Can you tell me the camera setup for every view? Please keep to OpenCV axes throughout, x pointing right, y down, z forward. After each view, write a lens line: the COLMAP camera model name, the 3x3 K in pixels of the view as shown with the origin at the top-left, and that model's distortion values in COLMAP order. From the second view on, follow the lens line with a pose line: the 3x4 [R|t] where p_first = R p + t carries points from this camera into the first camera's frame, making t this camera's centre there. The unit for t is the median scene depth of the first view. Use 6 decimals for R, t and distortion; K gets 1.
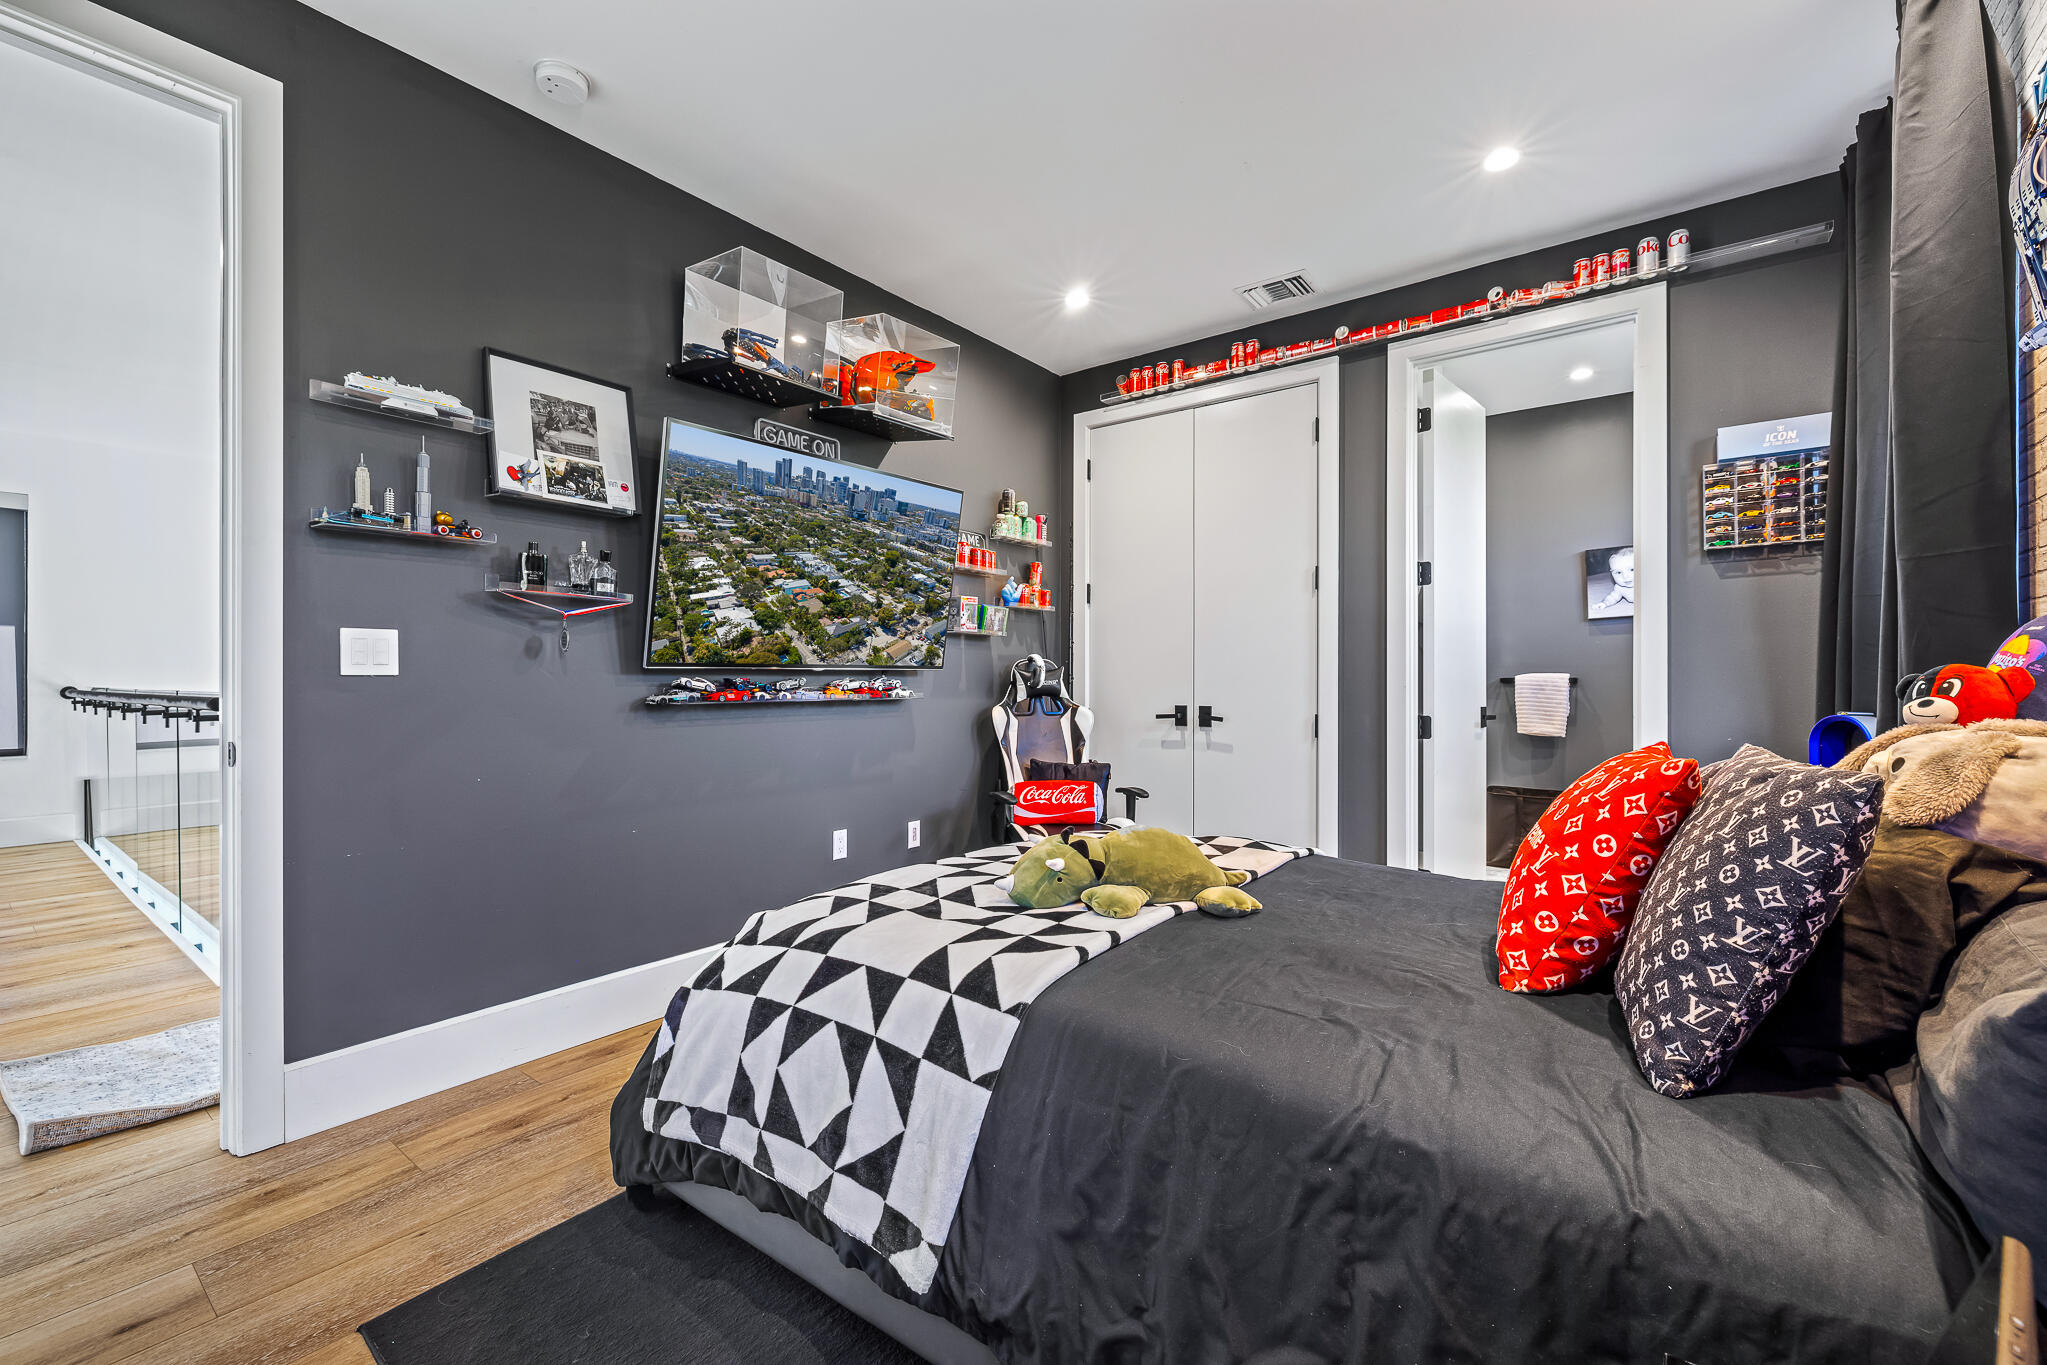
lens RADIAL K [[863.4, 0, 1031.0], [0, 863.4, 678.8], [0, 0, 1]] dist [0.001803, -0.000583]
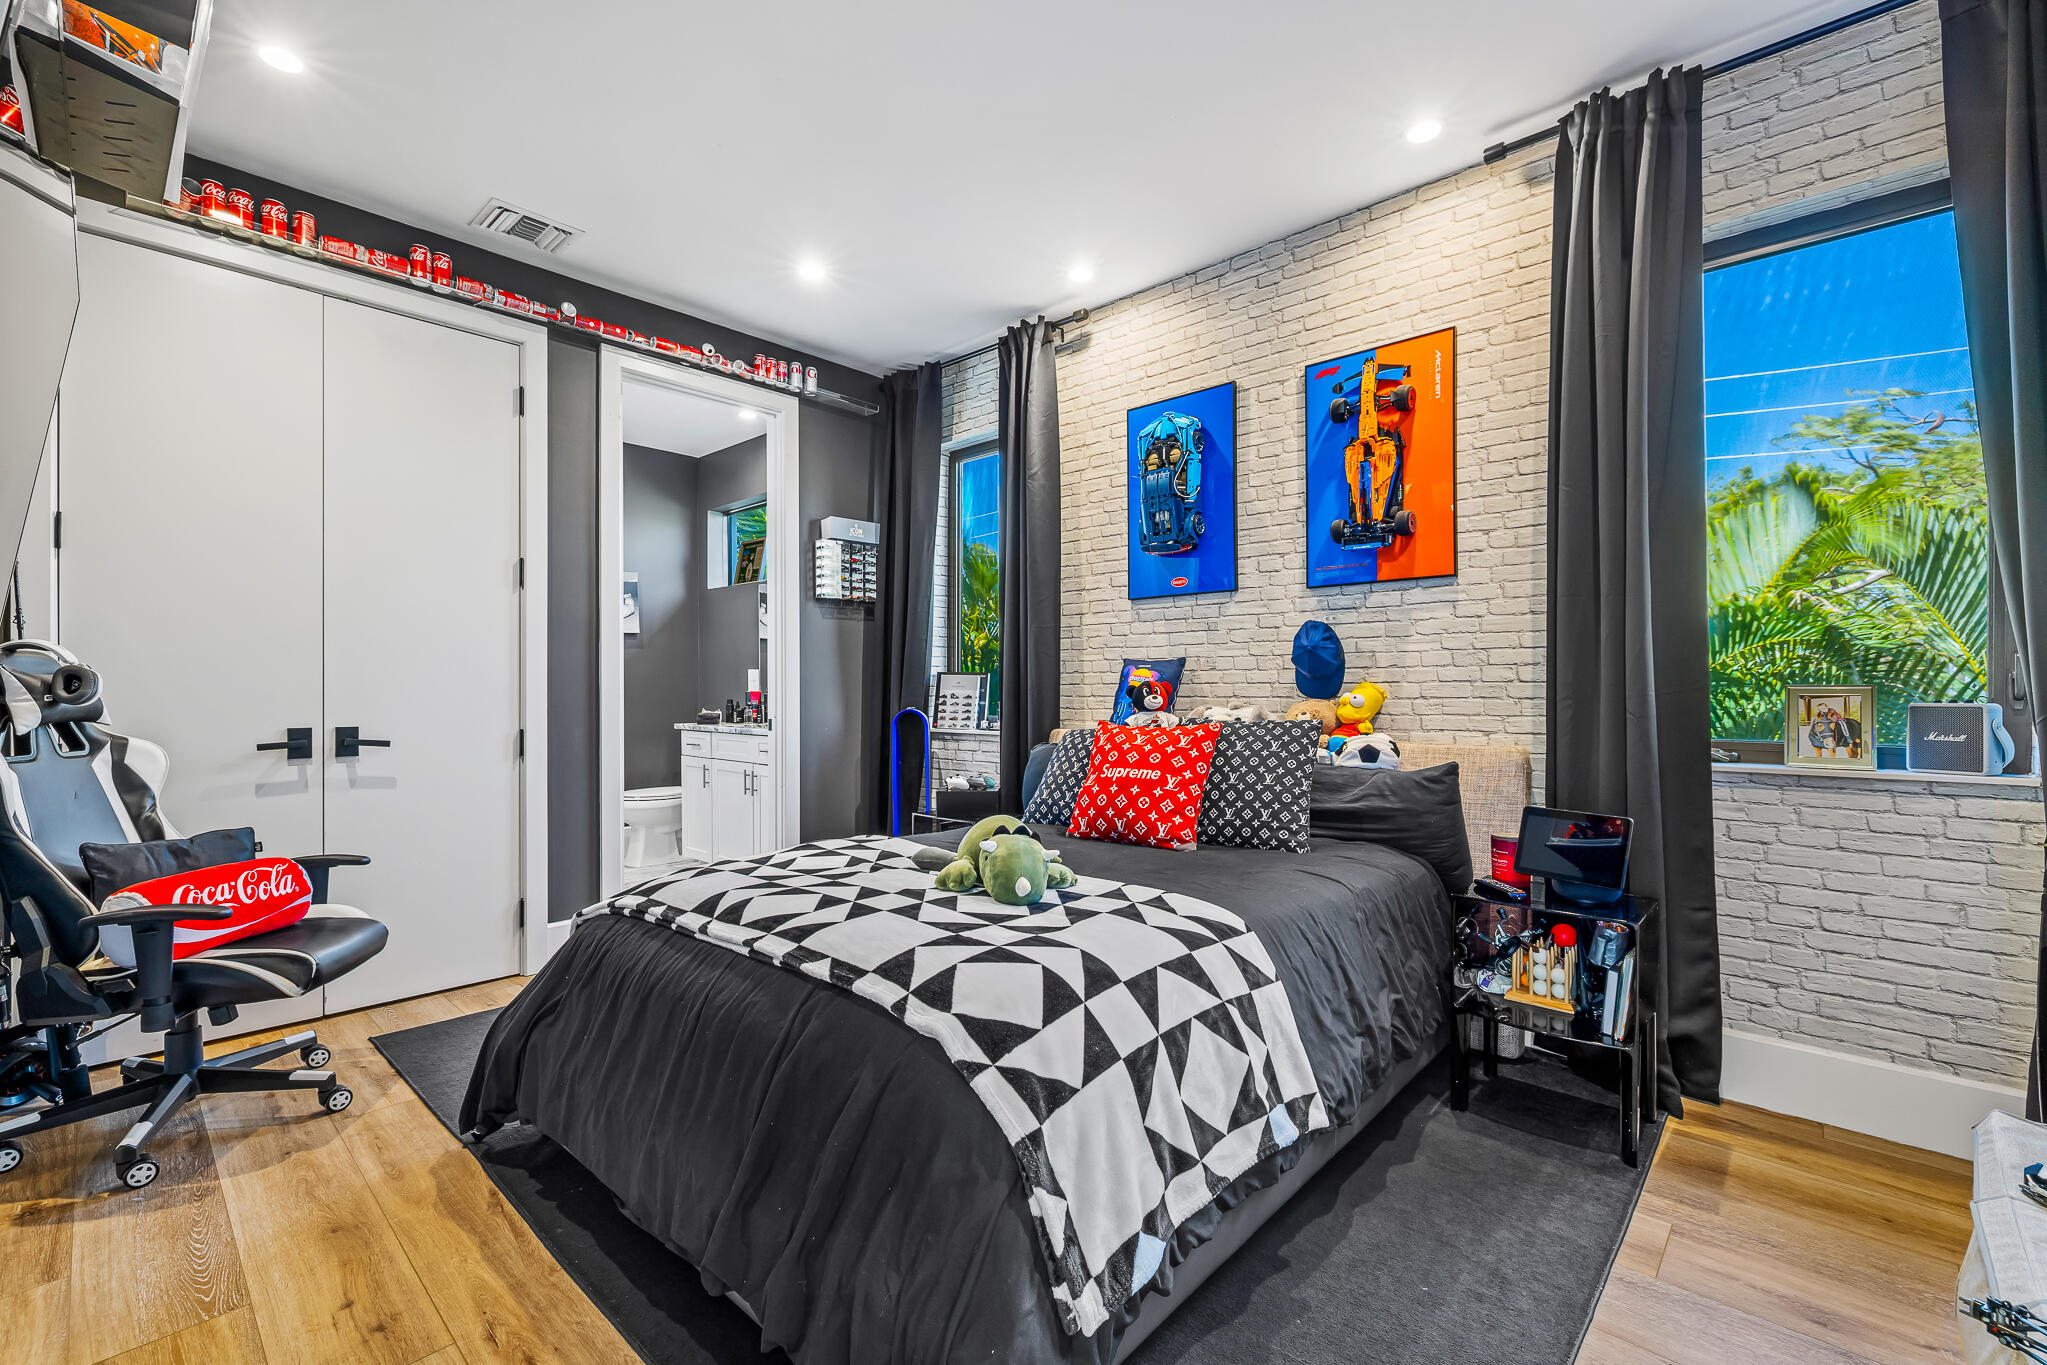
lens RADIAL K [[863.4, 0, 1020.1], [0, 863.4, 688.5], [0, 0, 1]] dist [0.001803, -0.000583]
pose [[0.102245, -0.000552, 0.994759, -0.501341], [0.001697, 0.999998, 0.000381, 0.001058], [-0.994758, 0.001649, 0.102246, 0.431721]]
